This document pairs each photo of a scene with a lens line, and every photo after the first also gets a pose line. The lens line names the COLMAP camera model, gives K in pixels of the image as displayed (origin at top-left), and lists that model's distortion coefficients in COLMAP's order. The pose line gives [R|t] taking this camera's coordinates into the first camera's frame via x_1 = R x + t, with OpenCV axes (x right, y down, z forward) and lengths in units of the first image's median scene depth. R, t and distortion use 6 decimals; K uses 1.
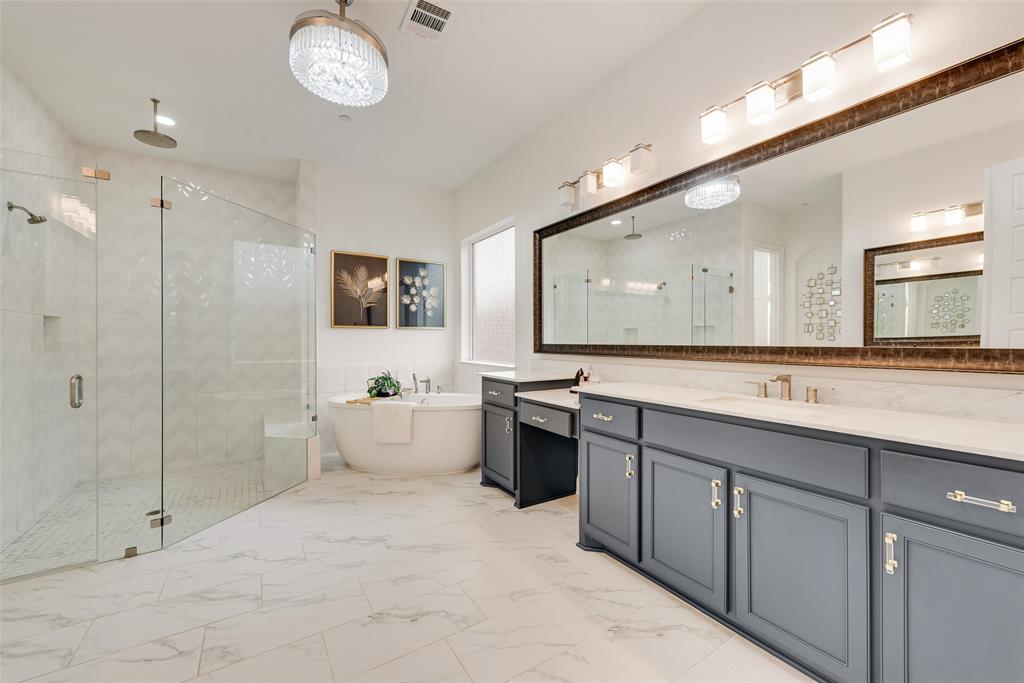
lens RADIAL K [[398.9, 0, 507.0], [0, 398.9, 340.1], [0, 0, 1]] dist [0.007883, -0.001659]
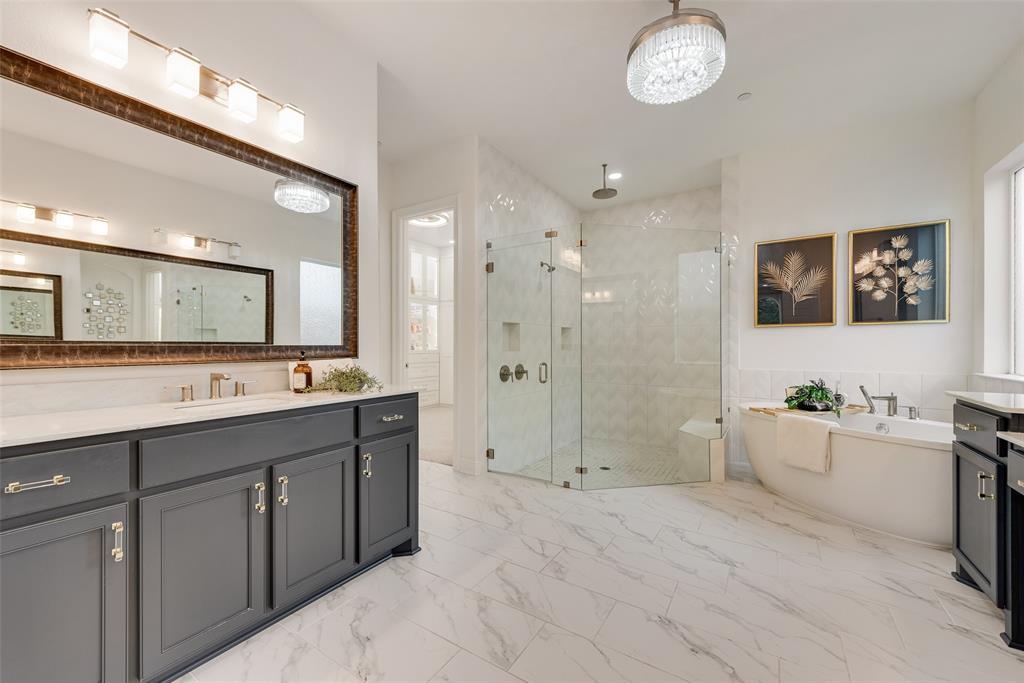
lens RADIAL K [[398.9, 0, 504.3], [0, 398.9, 344.8], [0, 0, 1]] dist [0.007883, -0.001659]
pose [[0.411905, -0.001136, -0.911226, 0.202784], [0.002509, 0.999997, -0.000113, 0.009379], [0.911223, -0.002240, 0.411907, 0.124910]]
